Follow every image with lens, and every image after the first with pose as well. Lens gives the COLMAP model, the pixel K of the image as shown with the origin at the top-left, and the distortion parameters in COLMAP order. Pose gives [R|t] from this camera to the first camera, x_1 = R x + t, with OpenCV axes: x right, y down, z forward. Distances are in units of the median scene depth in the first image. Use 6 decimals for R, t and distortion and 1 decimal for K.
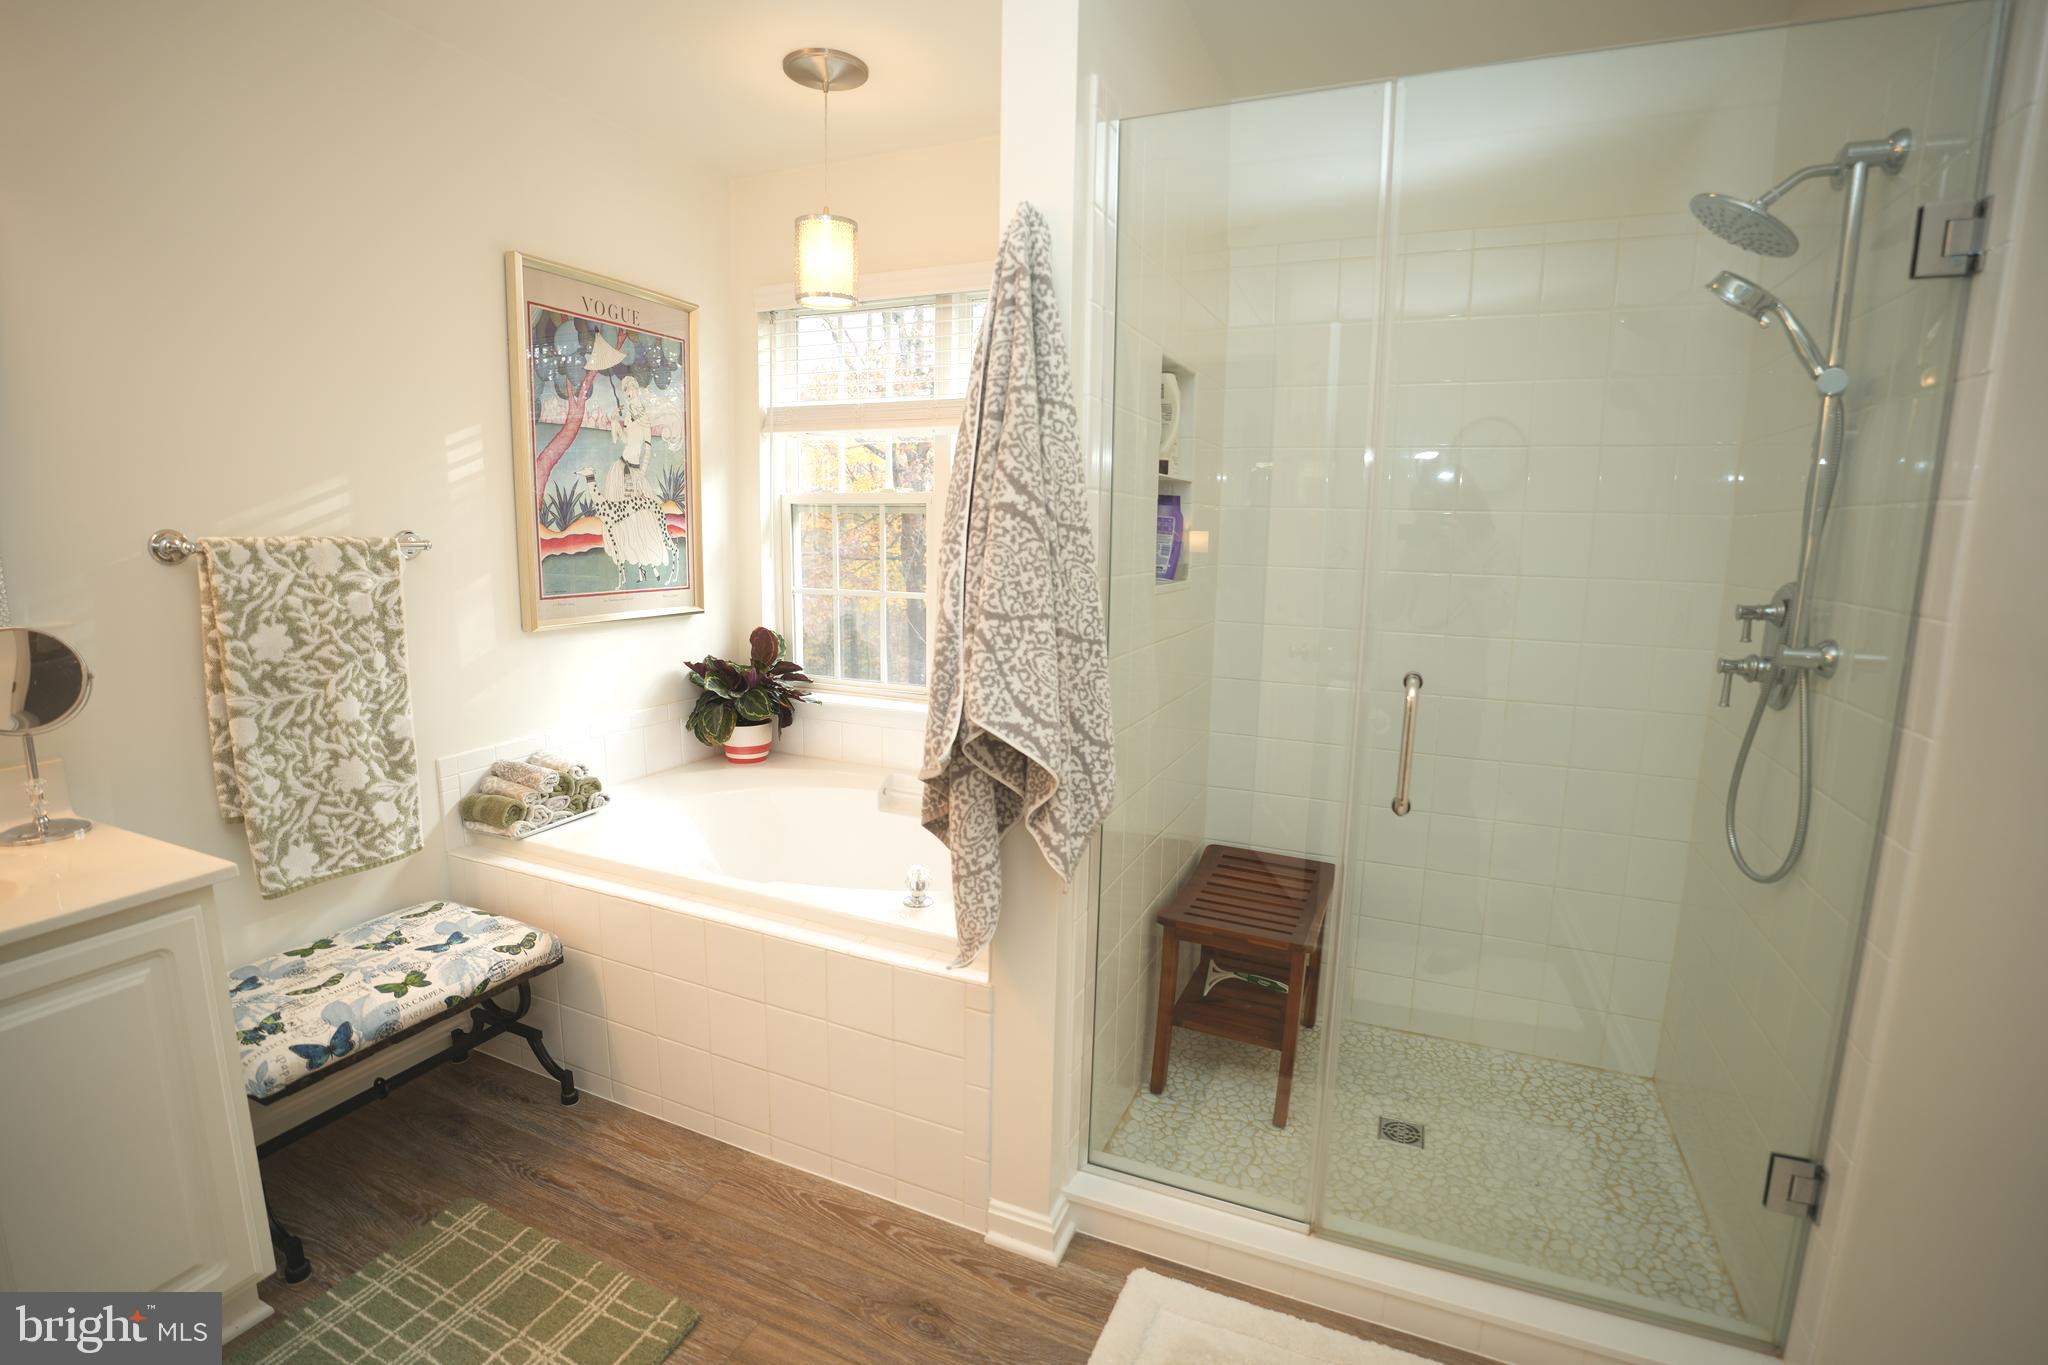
lens RADIAL K [[936.2, 0, 979.4], [0, 936.2, 687.2], [0, 0, 1]] dist [-0.064404, 0.013631]
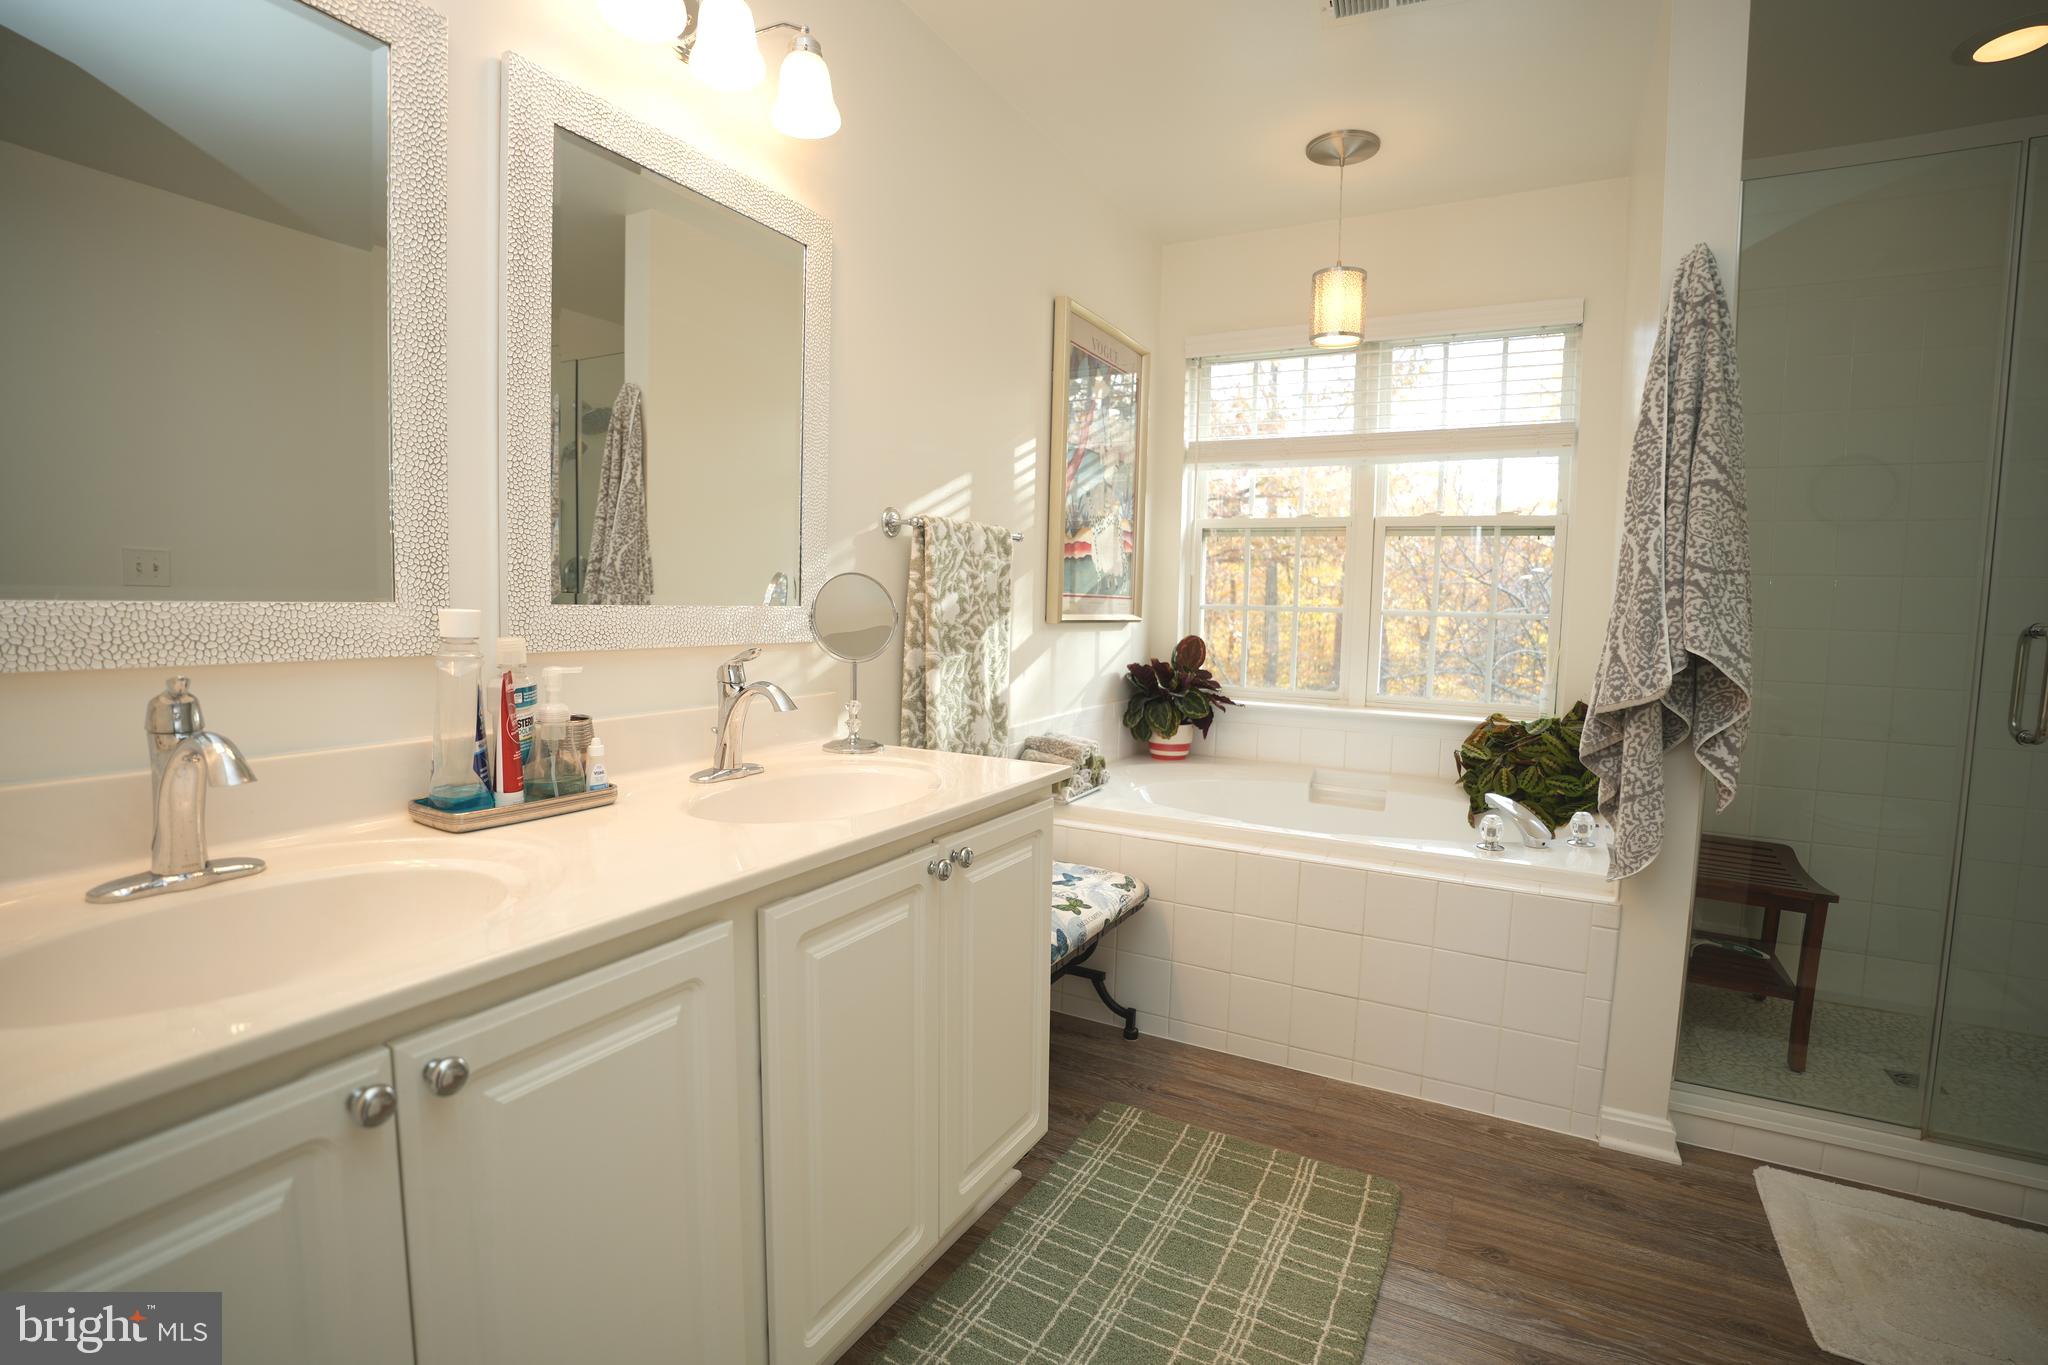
lens RADIAL K [[936.2, 0, 1017.2], [0, 936.2, 683.4], [0, 0, 1]] dist [-0.064404, 0.013631]
pose [[0.997140, 0.013406, -0.074385, -0.598068], [-0.019162, 0.996830, -0.077218, 0.136919], [0.073114, 0.078422, 0.994236, -0.179166]]
